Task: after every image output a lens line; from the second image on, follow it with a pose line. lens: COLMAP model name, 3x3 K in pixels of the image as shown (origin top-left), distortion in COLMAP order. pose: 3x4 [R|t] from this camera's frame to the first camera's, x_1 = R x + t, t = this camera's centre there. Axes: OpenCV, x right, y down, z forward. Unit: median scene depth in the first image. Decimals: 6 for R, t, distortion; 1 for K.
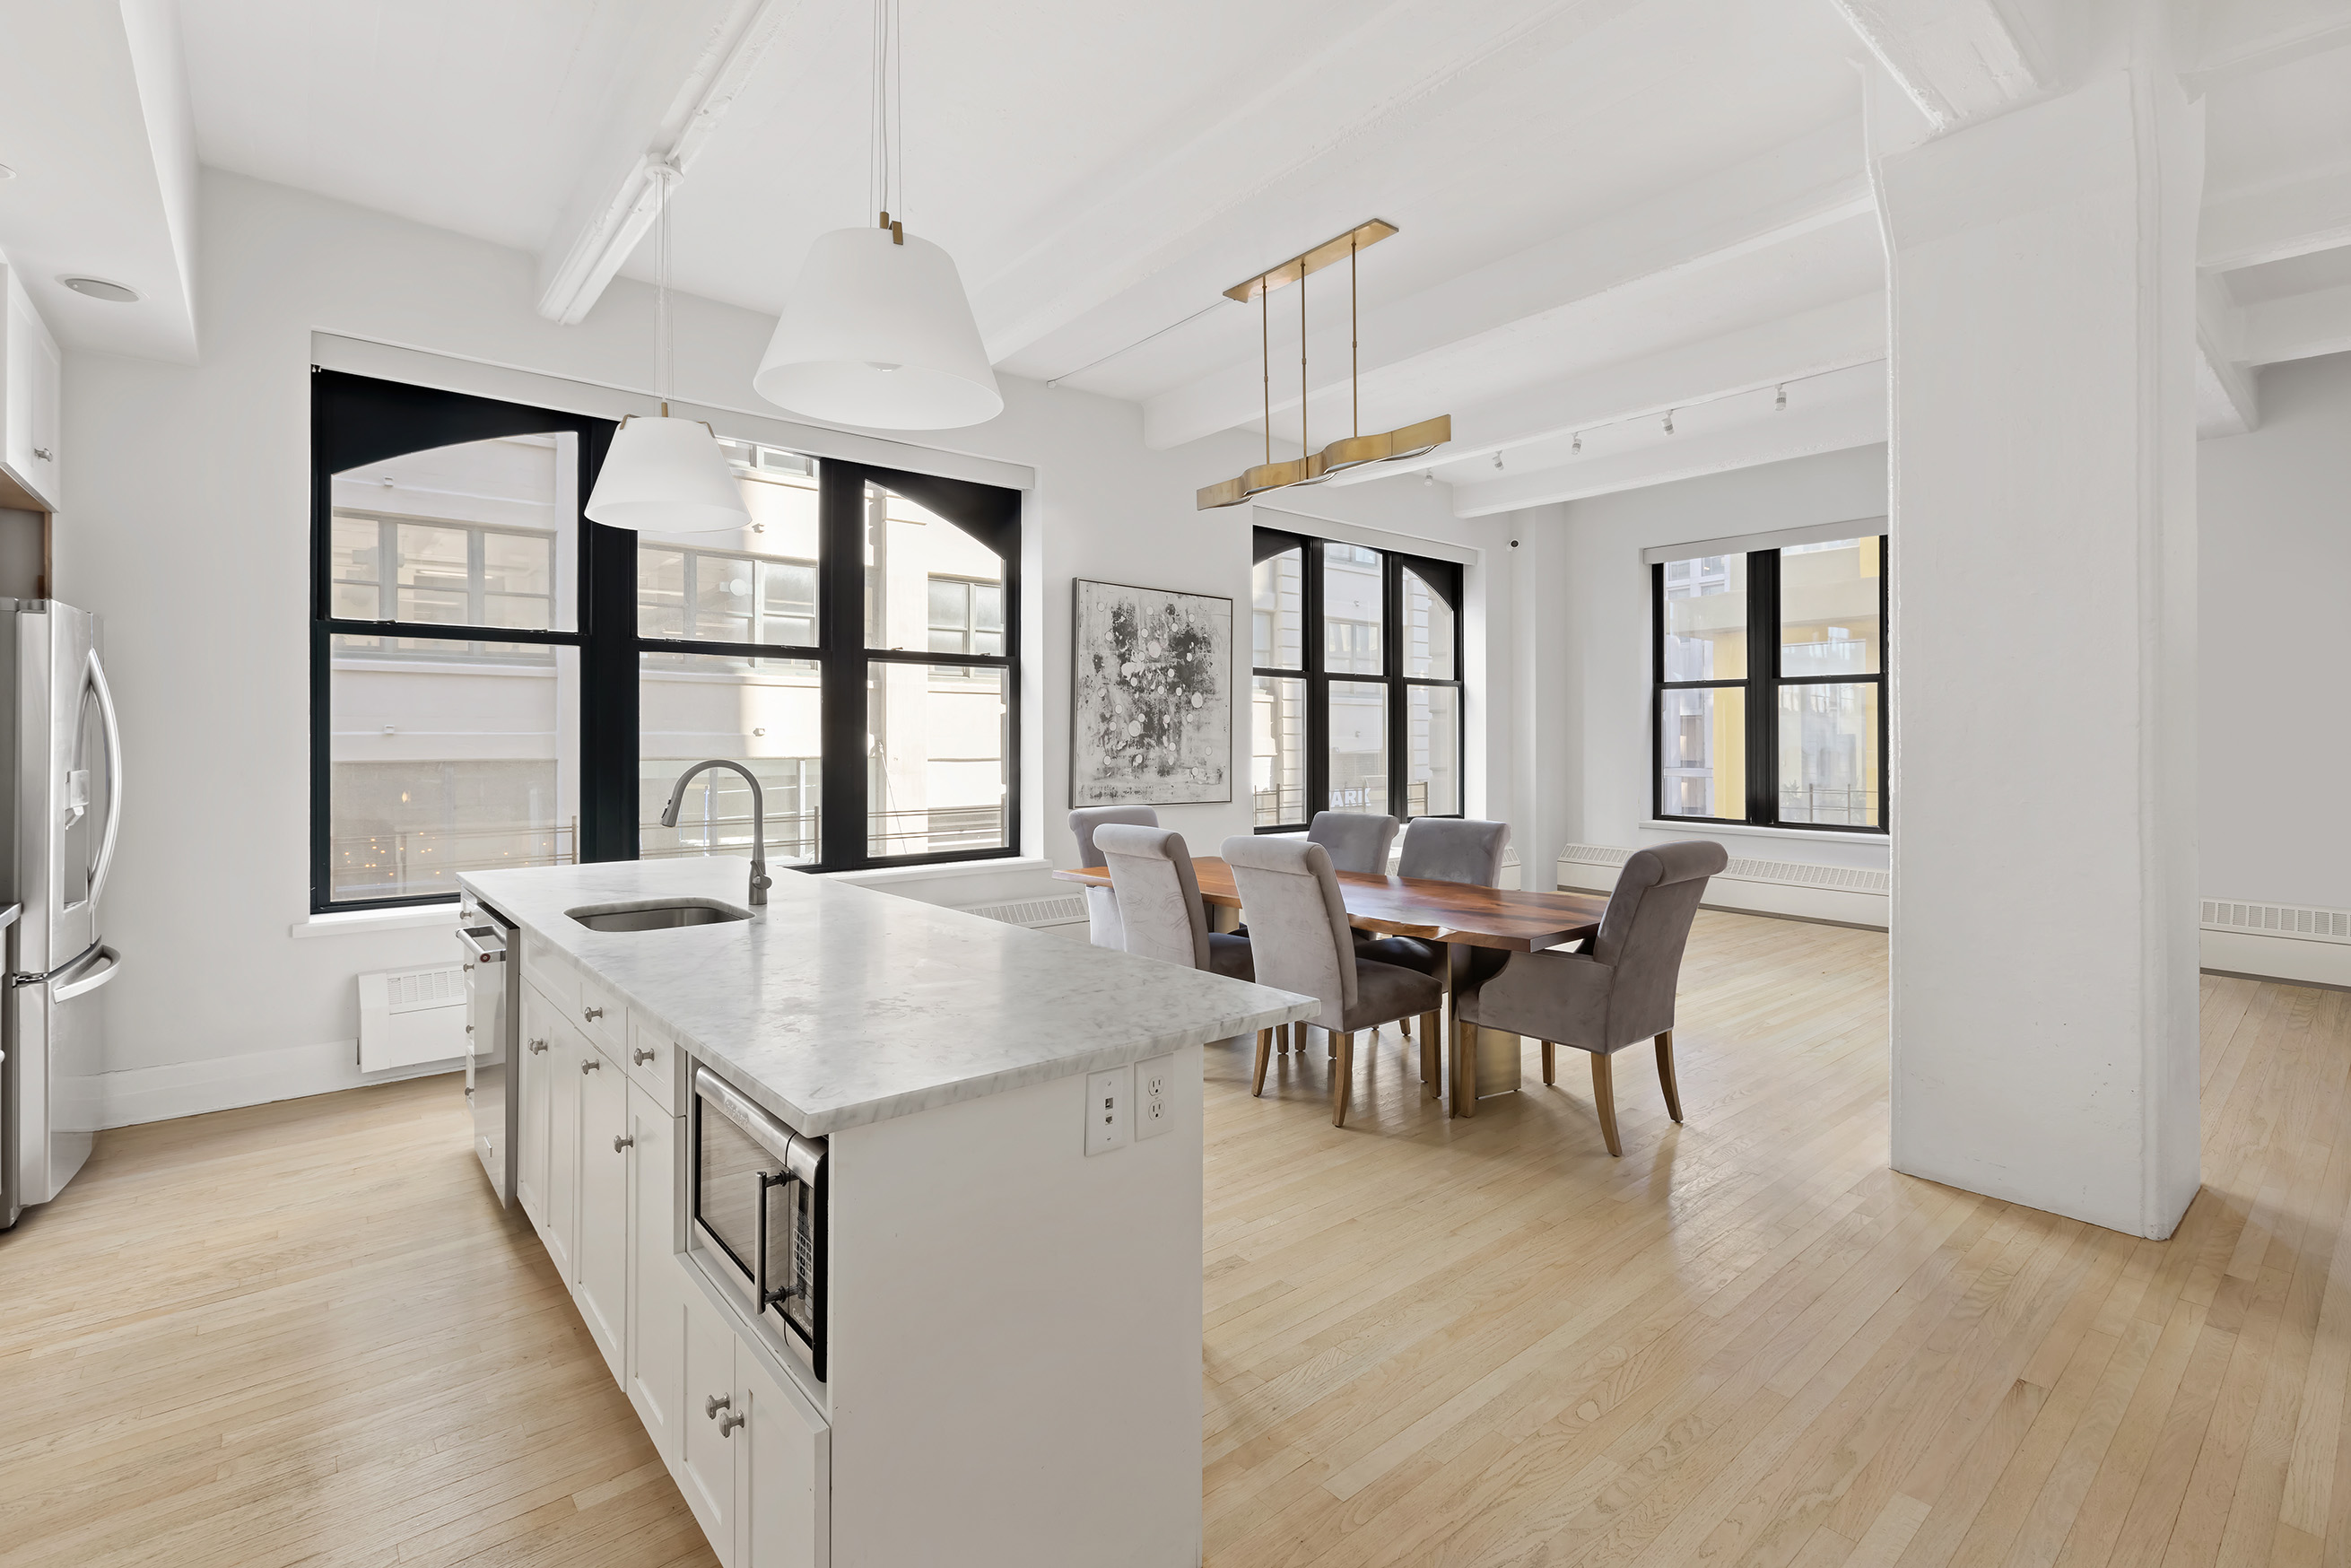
lens RADIAL K [[1090.4, 0, 1156.0], [0, 1090.4, 739.6], [0, 0, 1]] dist [0.003995, 0.000051]
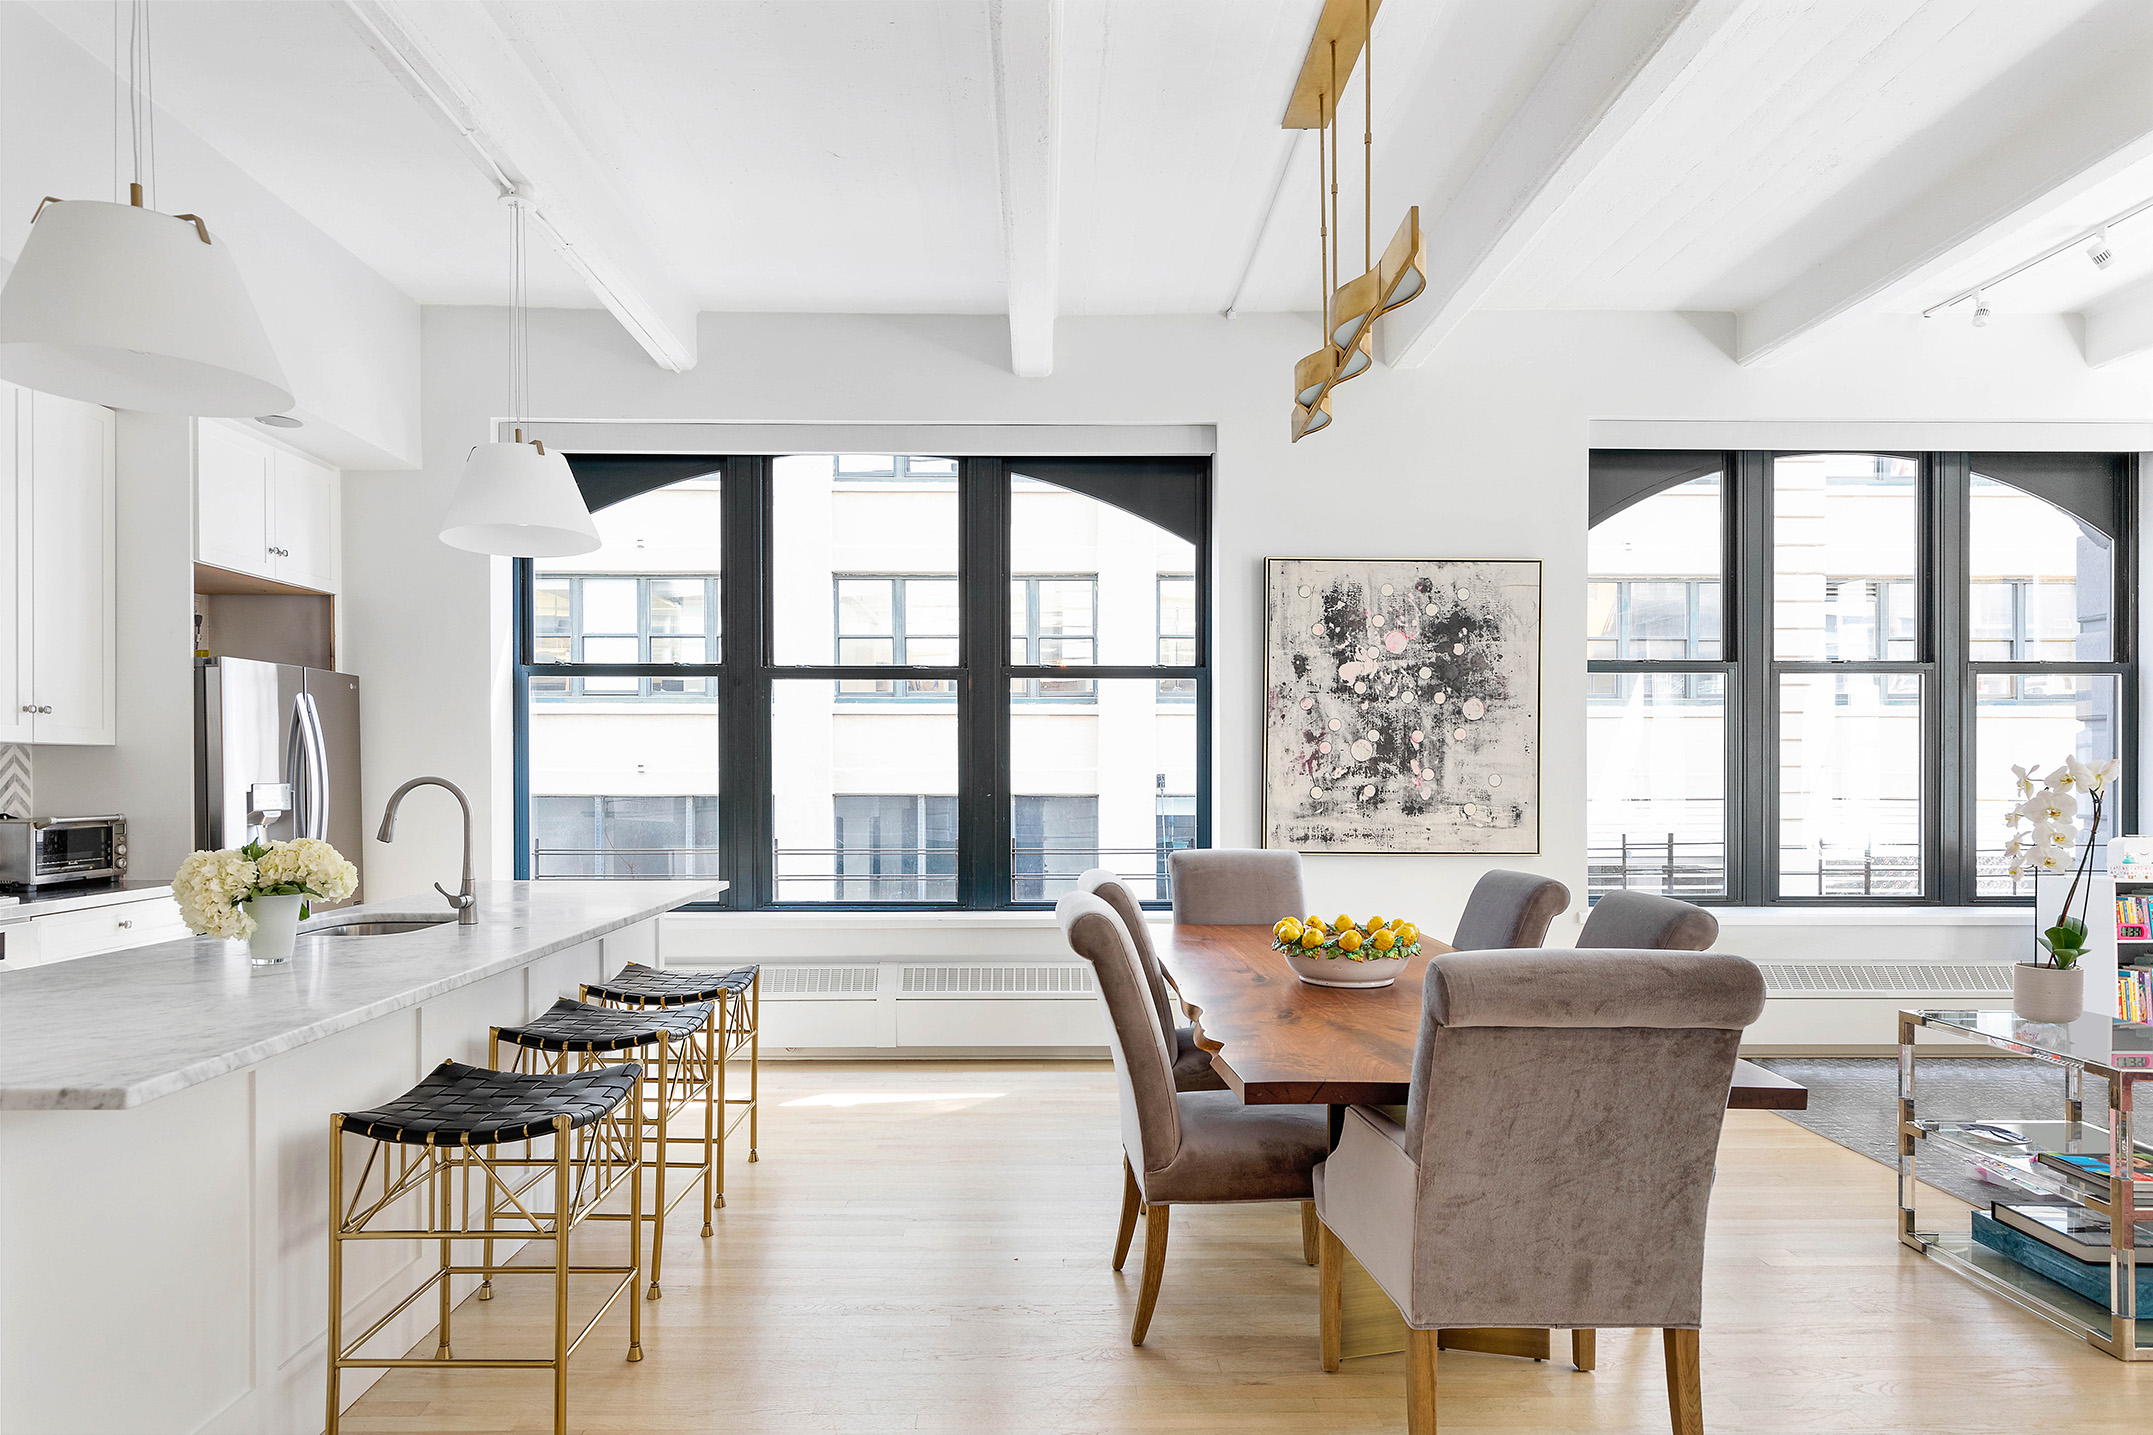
lens RADIAL K [[1200.4, 0, 1052.5], [0, 1200.4, 775.9], [0, 0, 1]] dist [0.007368, -0.000394]
pose [[0.783942, -0.001214, -0.620832, 0.320941], [0.001866, 0.999998, 0.000401, 0.006719], [0.620831, -0.001473, 0.783943, 0.223787]]
